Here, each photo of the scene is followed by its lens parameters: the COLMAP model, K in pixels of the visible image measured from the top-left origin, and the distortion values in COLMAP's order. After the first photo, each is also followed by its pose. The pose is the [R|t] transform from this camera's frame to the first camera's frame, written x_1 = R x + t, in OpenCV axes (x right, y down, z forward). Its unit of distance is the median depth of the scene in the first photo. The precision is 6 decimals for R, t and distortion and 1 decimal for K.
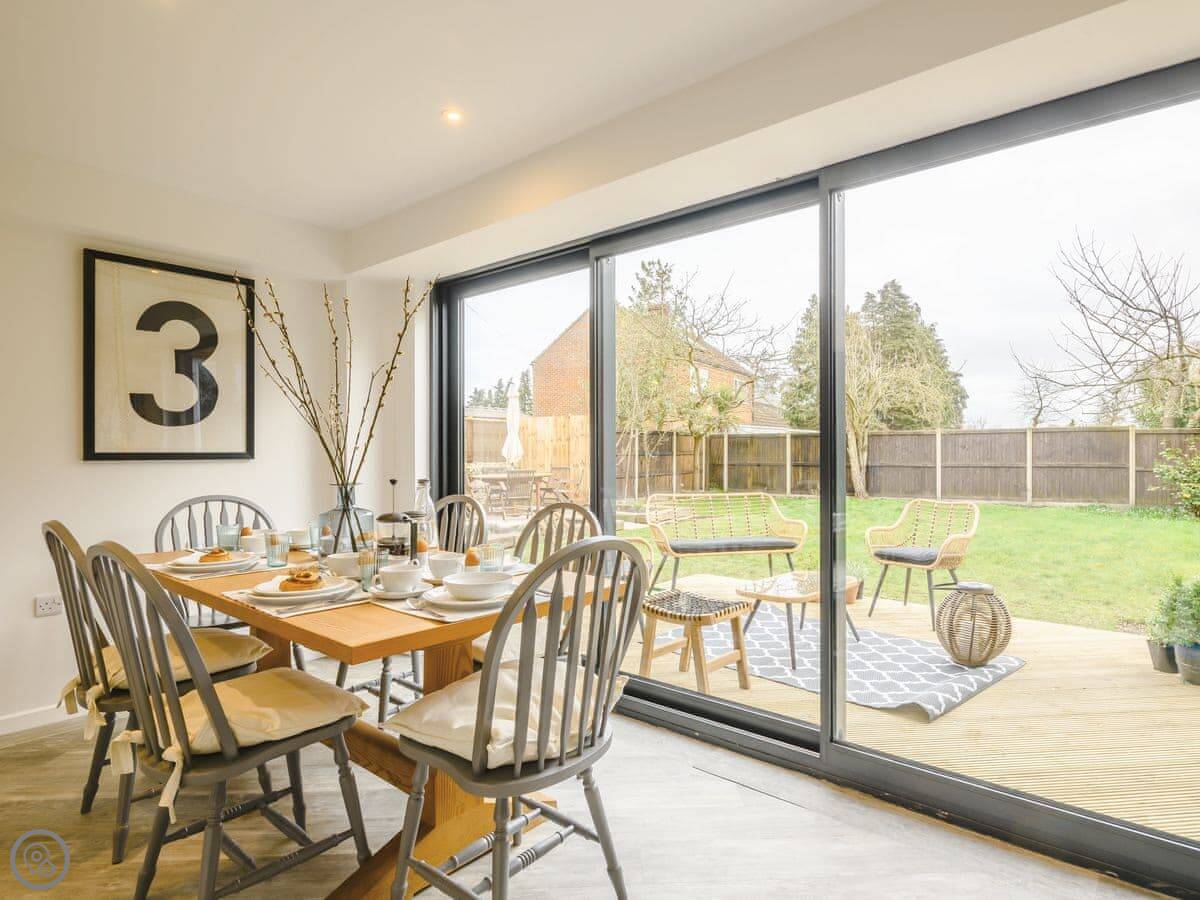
lens RADIAL K [[684.2, 0, 607.7], [0, 684.2, 449.5], [0, 0, 1]] dist [-0.002048, -0.002853]
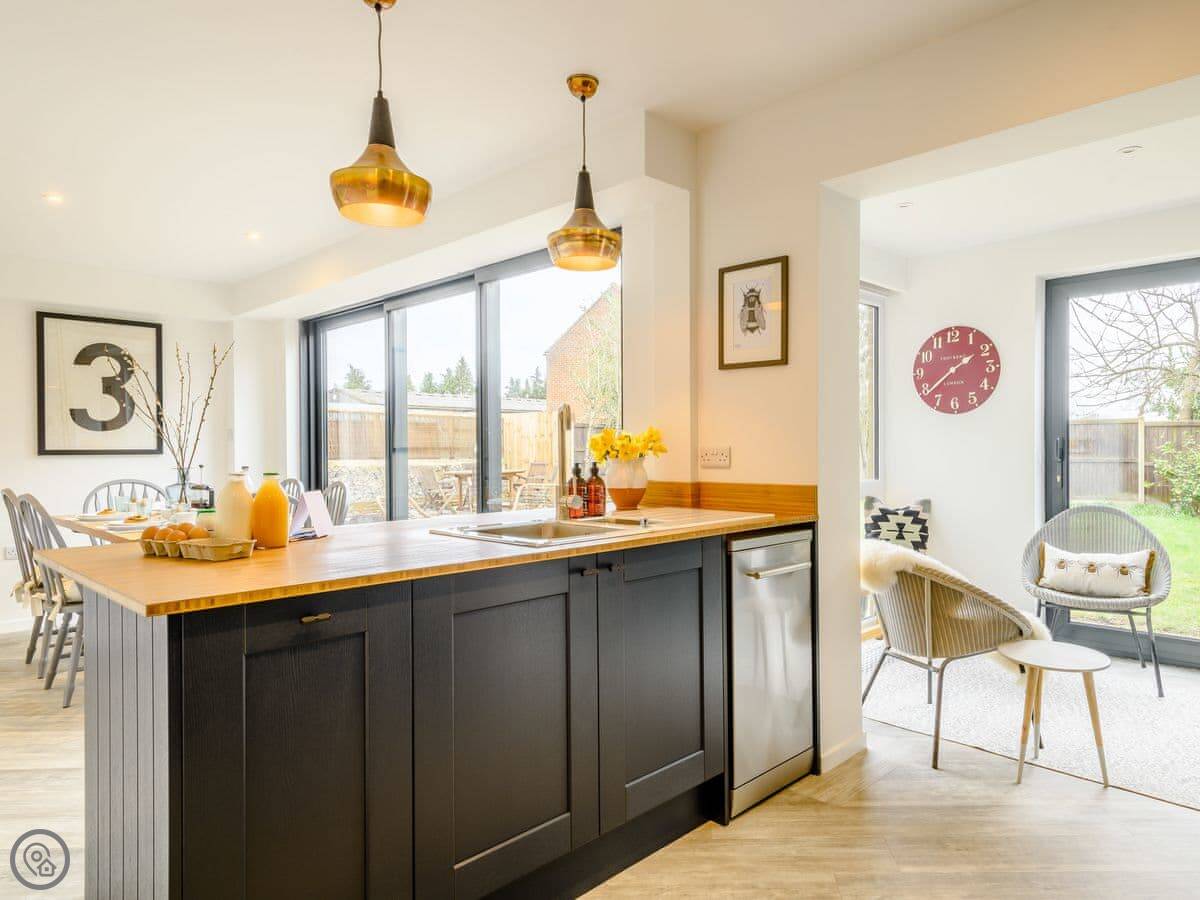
lens RADIAL K [[769.2, 0, 606.1], [0, 769.2, 448.2], [0, 0, 1]] dist [0.016730, -0.004285]
pose [[0.997912, -0.003111, -0.064507, 0.459148], [0.003392, 0.999985, 0.004242, -0.001930], [0.064492, -0.004451, 0.997908, -0.479591]]
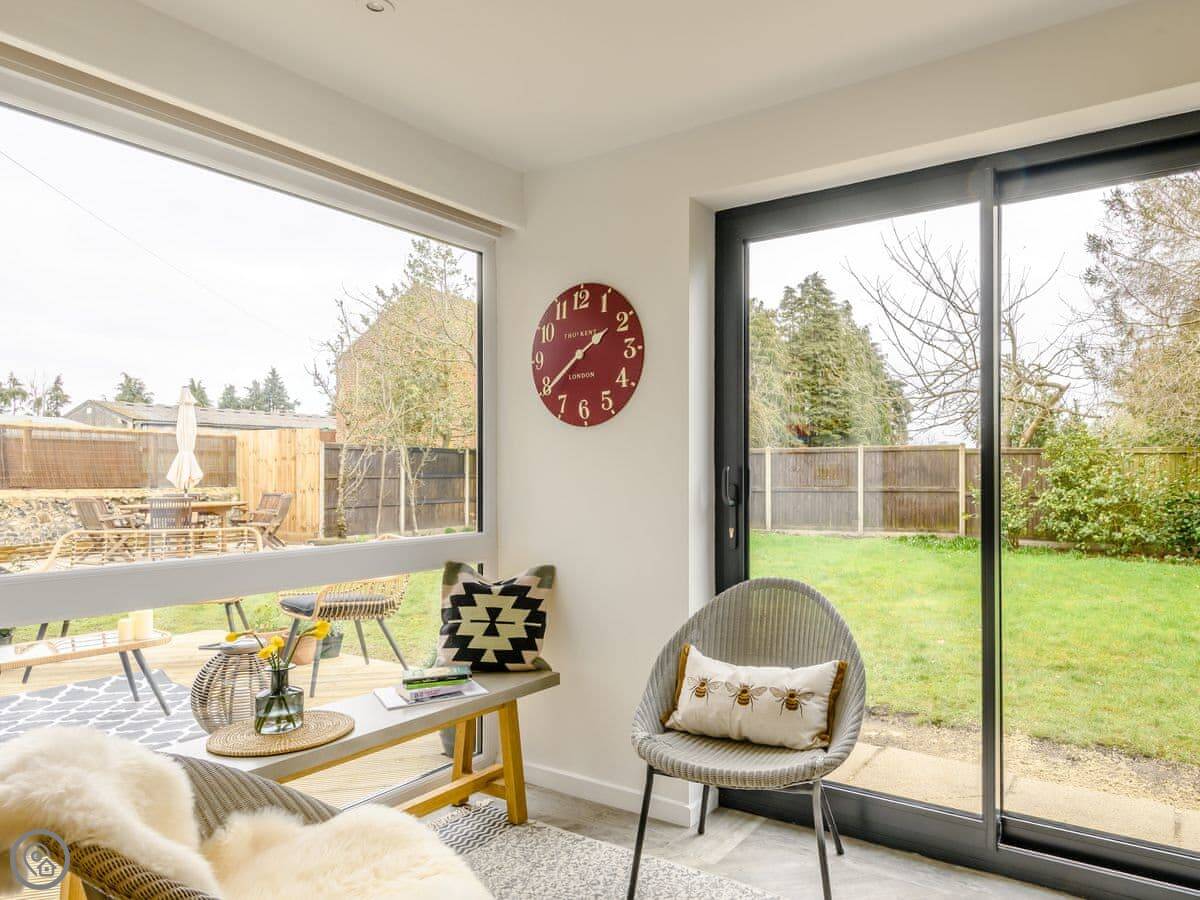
lens RADIAL K [[829.4, 0, 608.9], [0, 829.4, 462.2], [0, 0, 1]] dist [0.013078, 0.002035]
pose [[0.993091, 0.002047, 0.117330, 0.858372], [-0.000940, 0.999955, -0.009492, -0.006810], [-0.117344, 0.009316, 0.993048, -0.027191]]
